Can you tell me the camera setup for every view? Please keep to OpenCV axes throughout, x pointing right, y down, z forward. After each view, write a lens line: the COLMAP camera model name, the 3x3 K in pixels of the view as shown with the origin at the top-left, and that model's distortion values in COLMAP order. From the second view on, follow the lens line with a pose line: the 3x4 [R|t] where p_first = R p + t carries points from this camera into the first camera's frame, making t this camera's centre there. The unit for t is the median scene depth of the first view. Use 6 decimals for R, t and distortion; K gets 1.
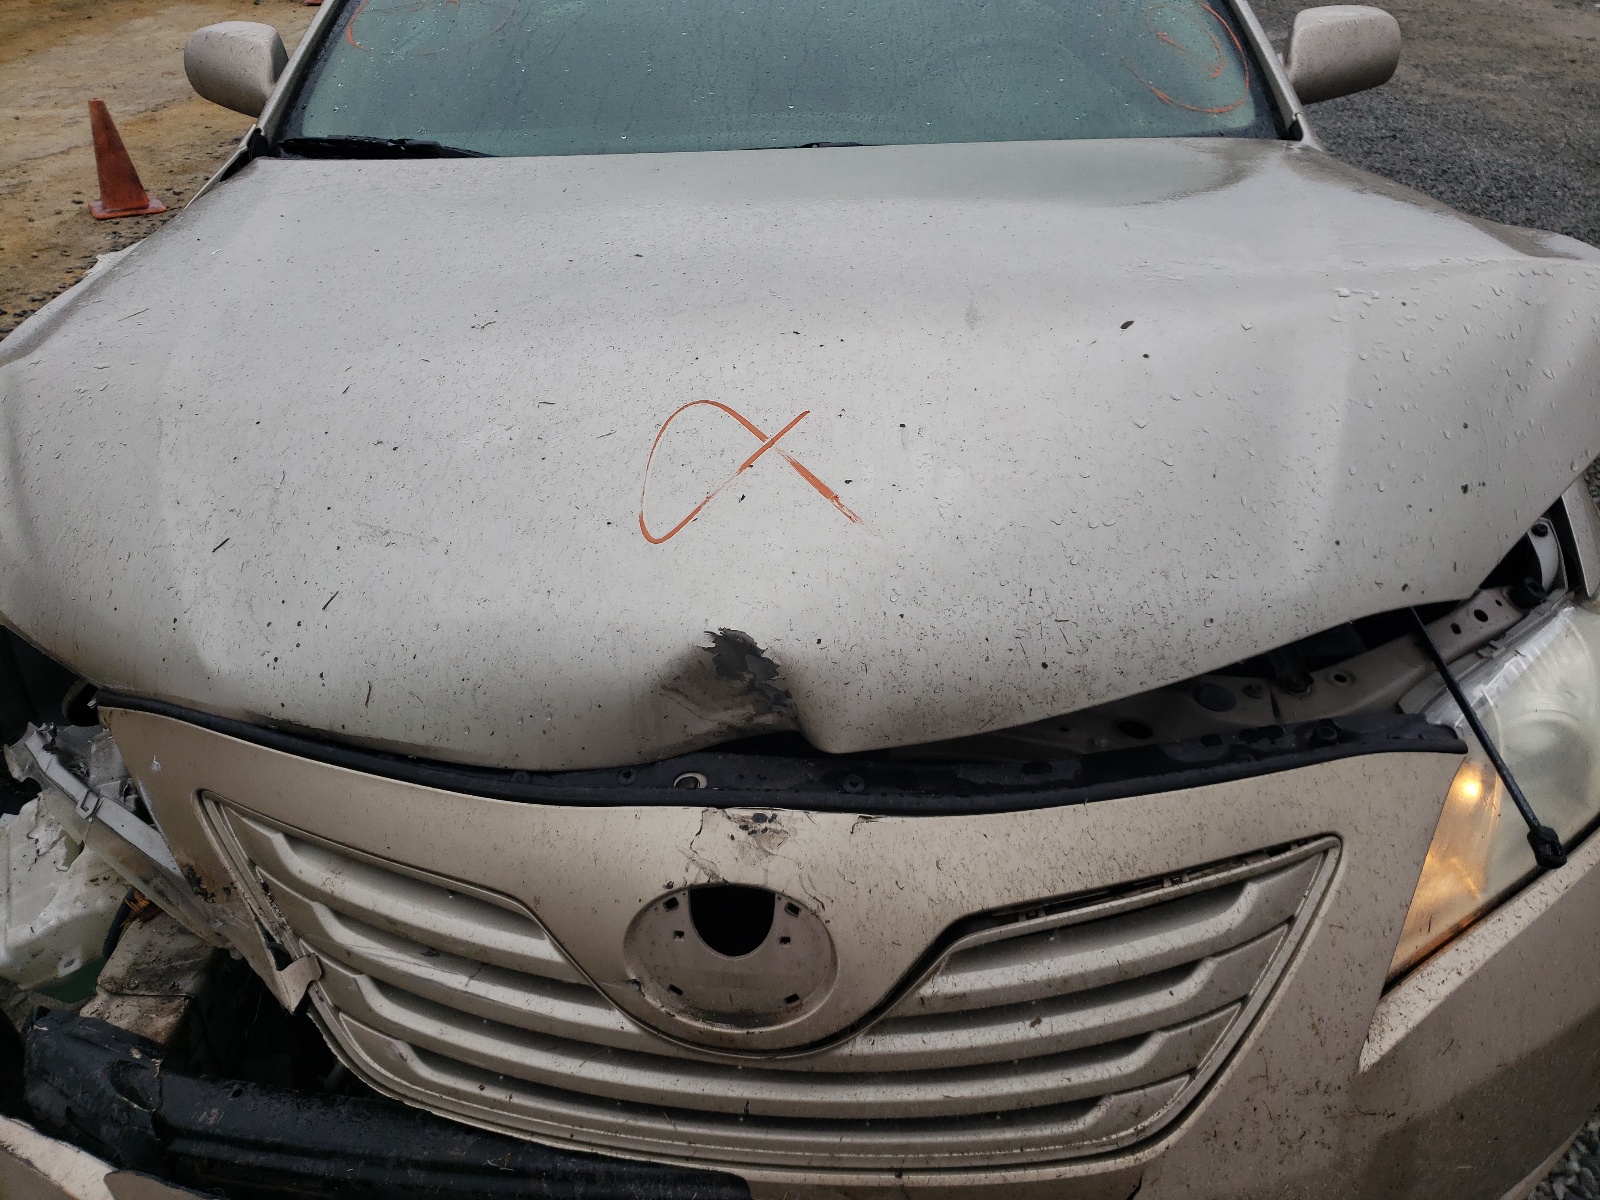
lens RADIAL K [[1209.9, 0, 812.0], [0, 1209.9, 558.3], [0, 0, 1]] dist [0.078620, -0.113342]
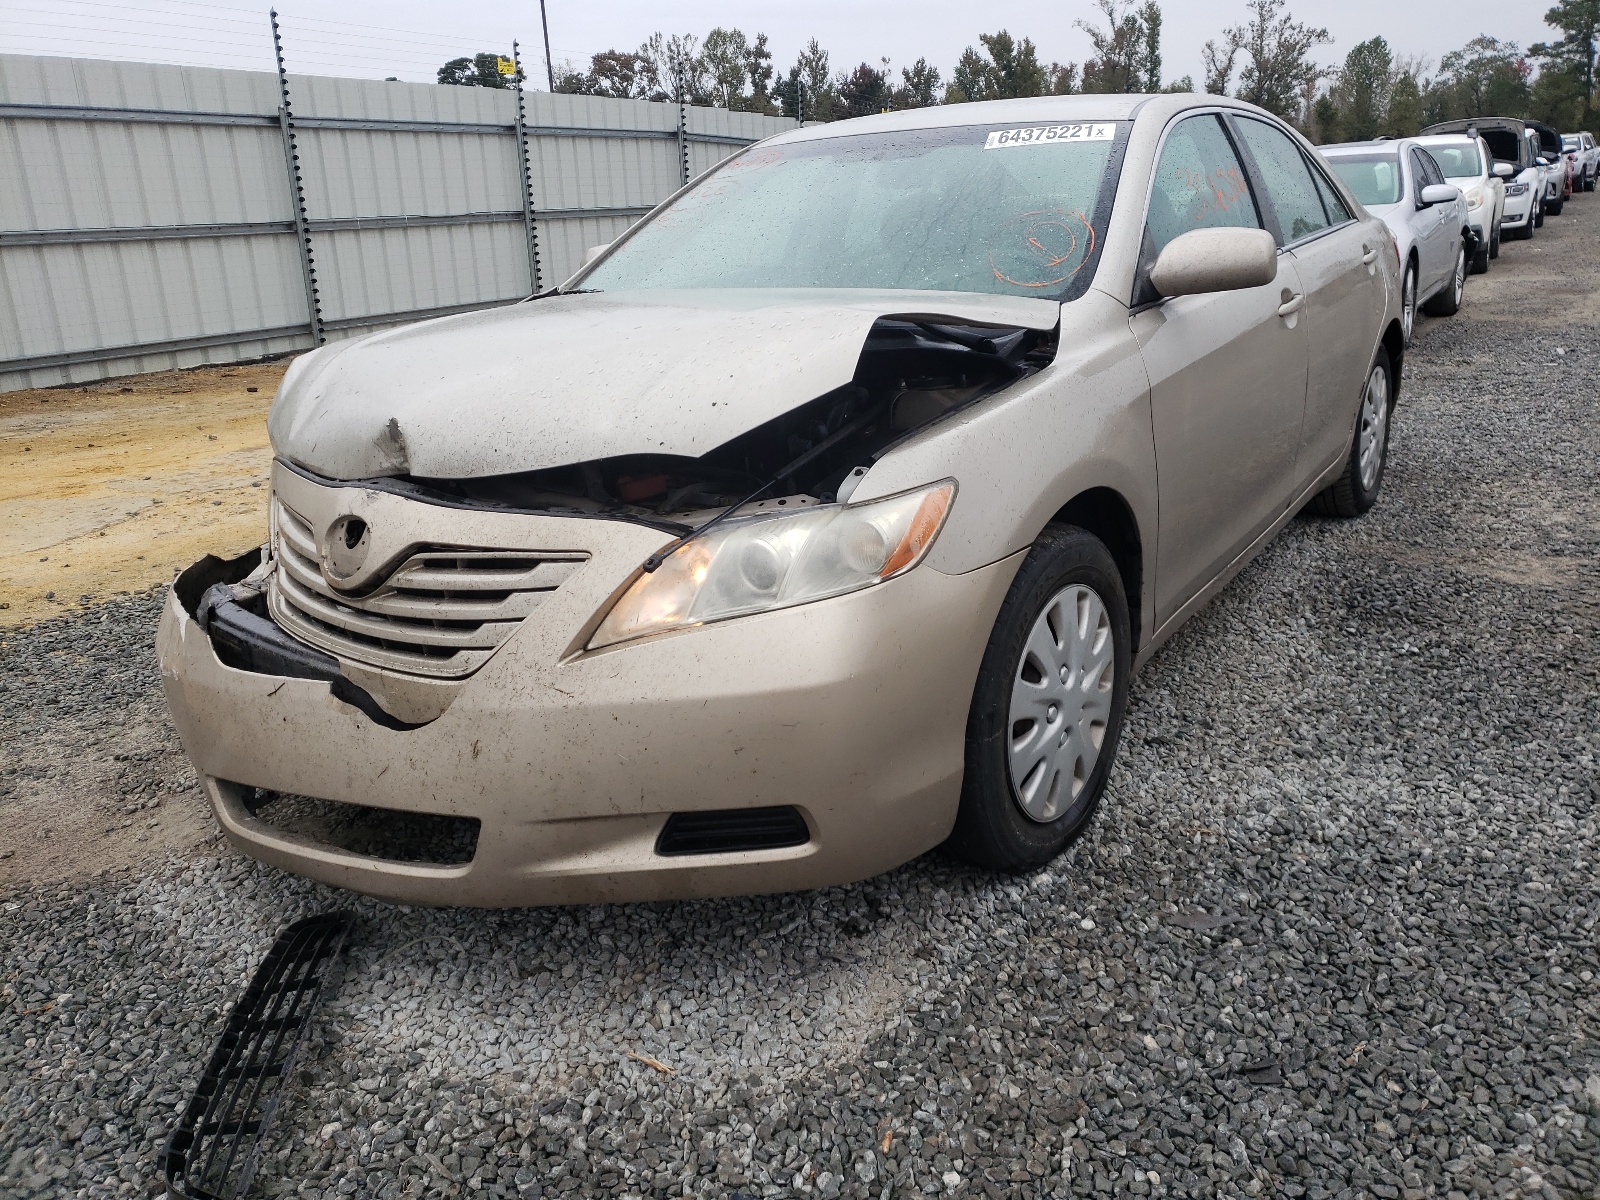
lens RADIAL K [[1187.3, 0, 800.0], [0, 1187.3, 600.0], [0, 0, 1]] dist [0.168710, -0.216113]
pose [[0.817538, 0.143493, -0.557711, 1.828442], [-0.259341, 0.956433, -0.134084, 0.479835], [0.514173, 0.254256, 0.819134, -0.390681]]
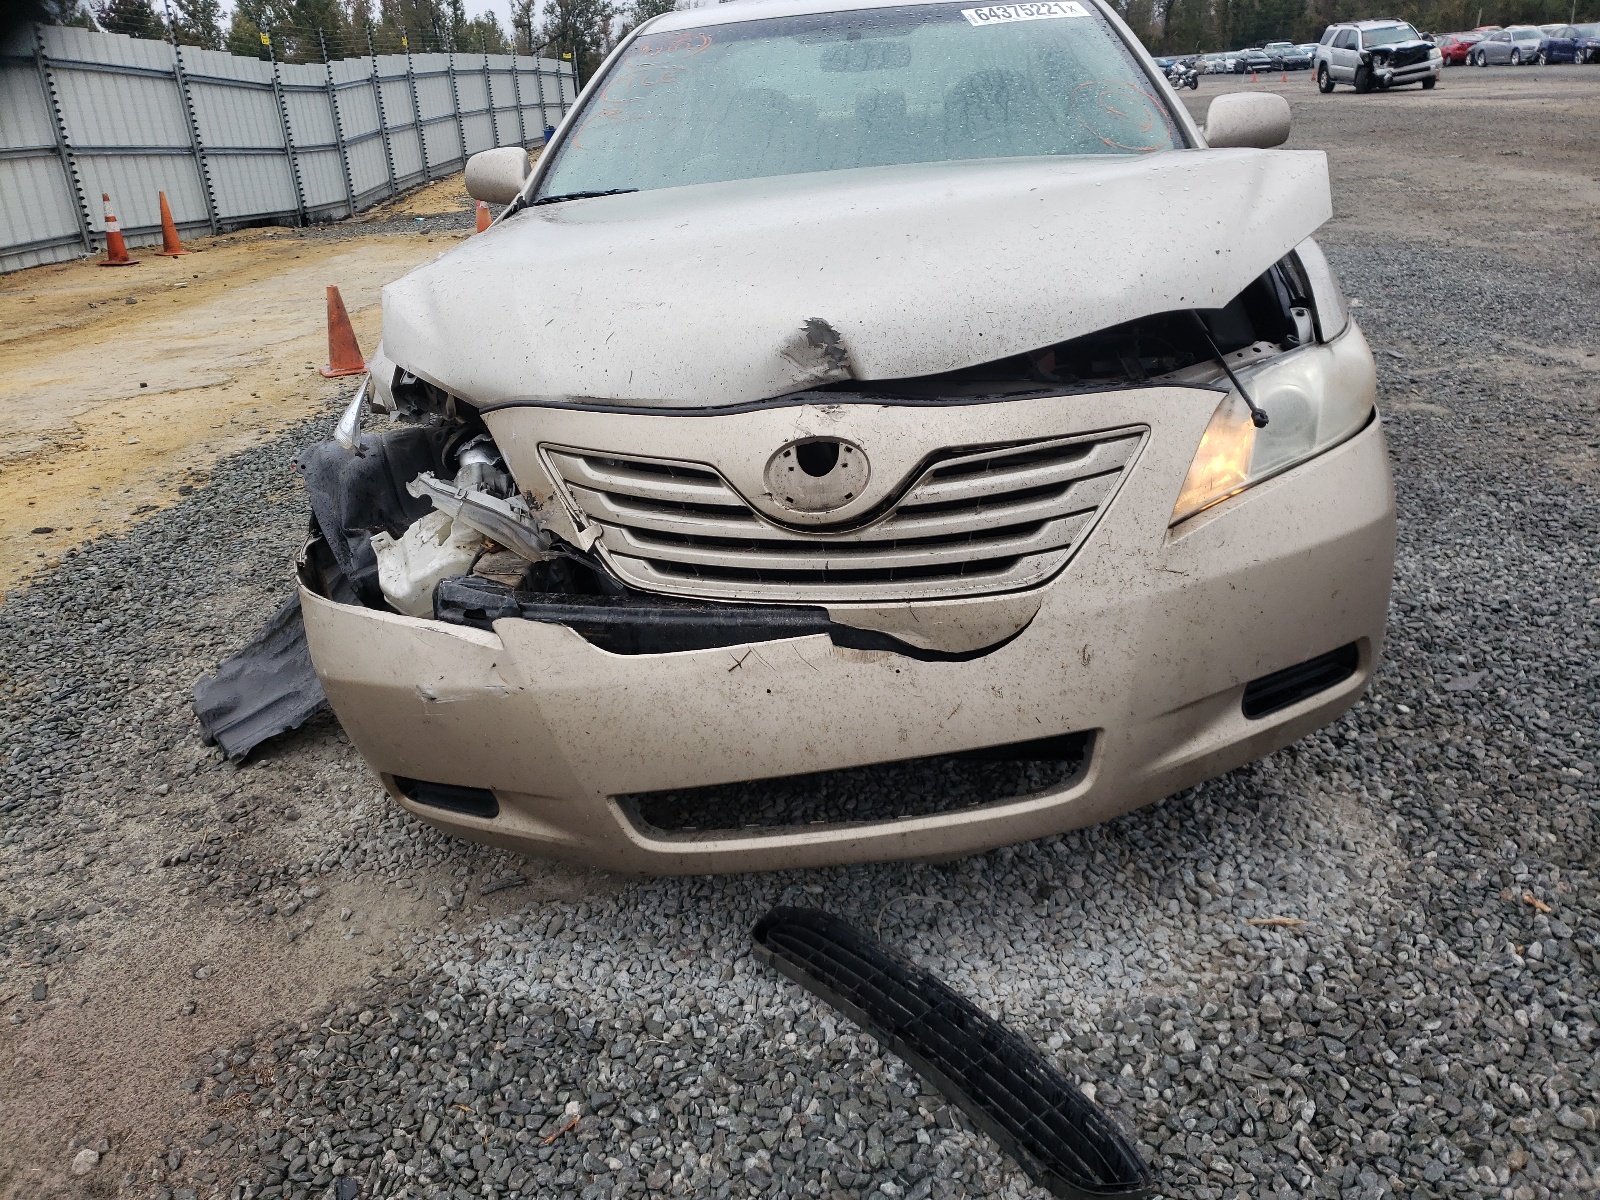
lens RADIAL K [[1187.3, 0, 800.0], [0, 1187.3, 600.0], [0, 0, 1]] dist [0.168710, -0.216113]
pose [[0.995159, -0.023267, -0.095480, 0.079139], [0.008661, 0.988553, -0.150625, 0.771358], [0.097891, 0.149069, 0.983969, -0.809384]]
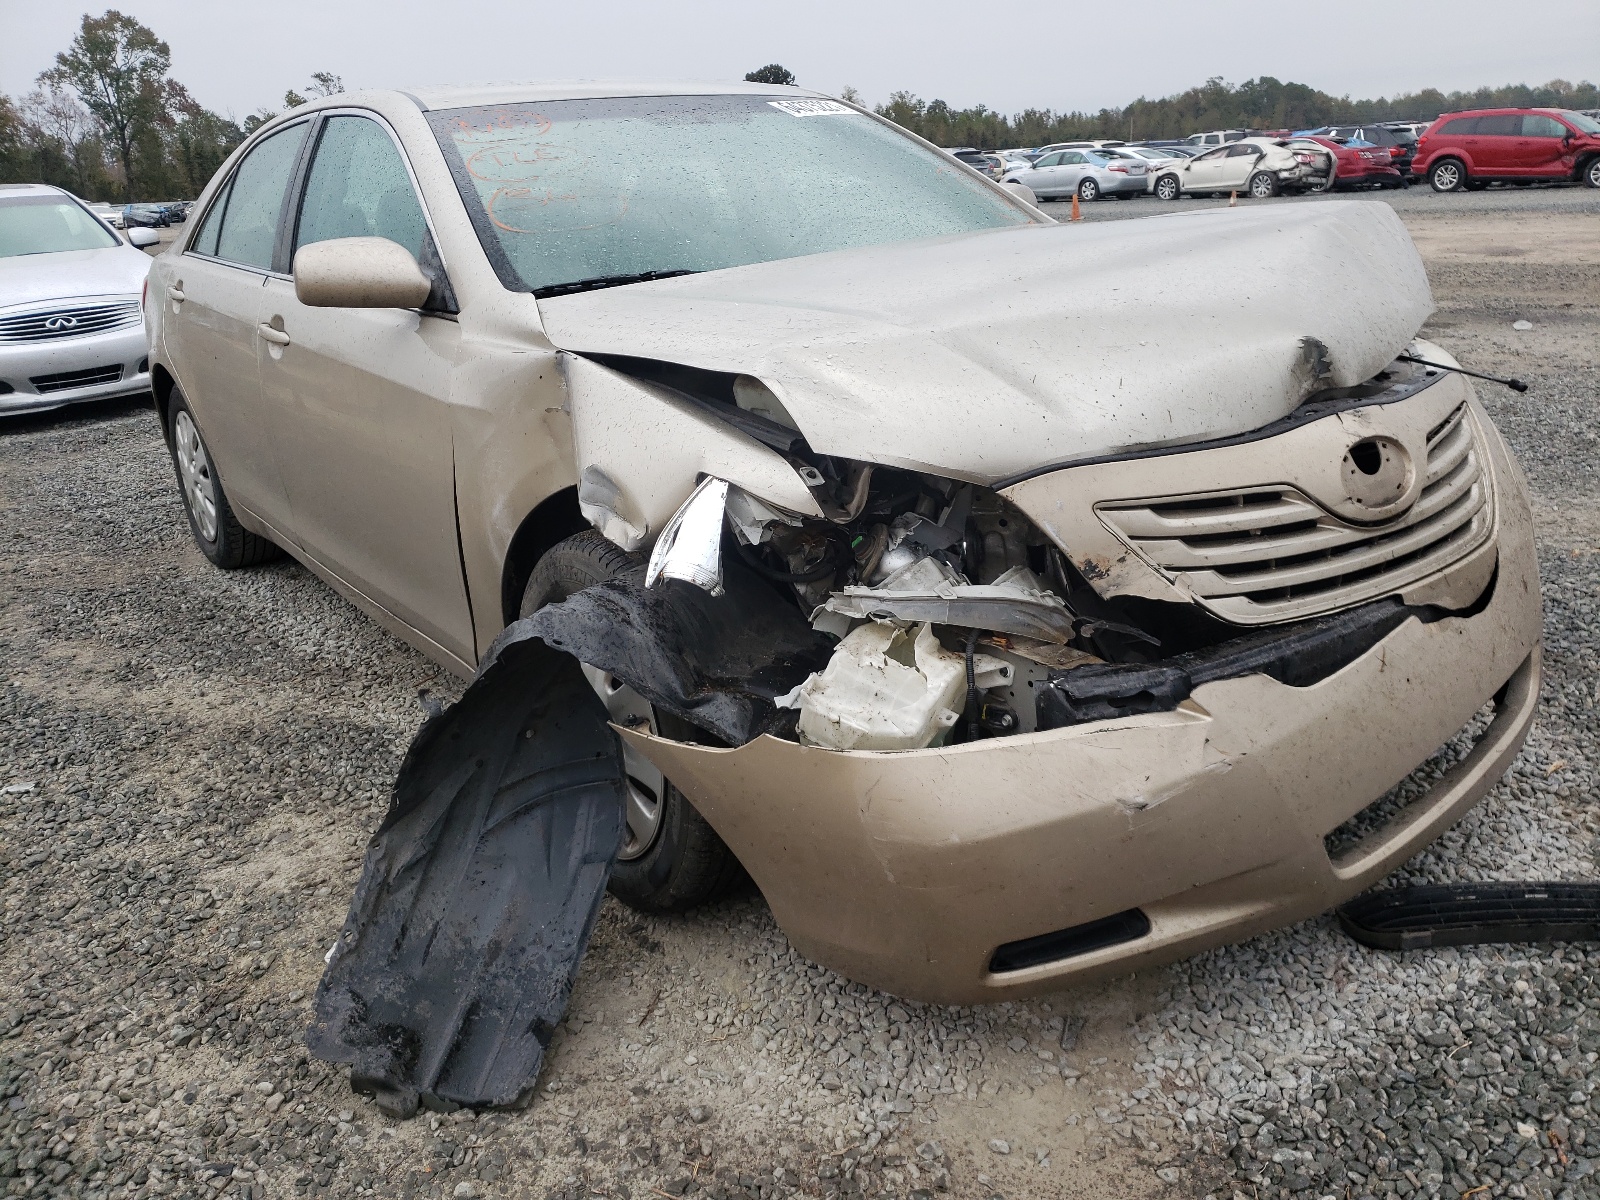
lens RADIAL K [[1215.2, 0, 884.0], [0, 1215.2, 599.0], [0, 0, 1]] dist [0.003358, 0.000229]
pose [[0.776176, -0.247489, 0.579914, -1.885172], [0.372648, 0.921980, -0.105292, 0.409758], [-0.508611, 0.297829, 0.807844, -0.182383]]
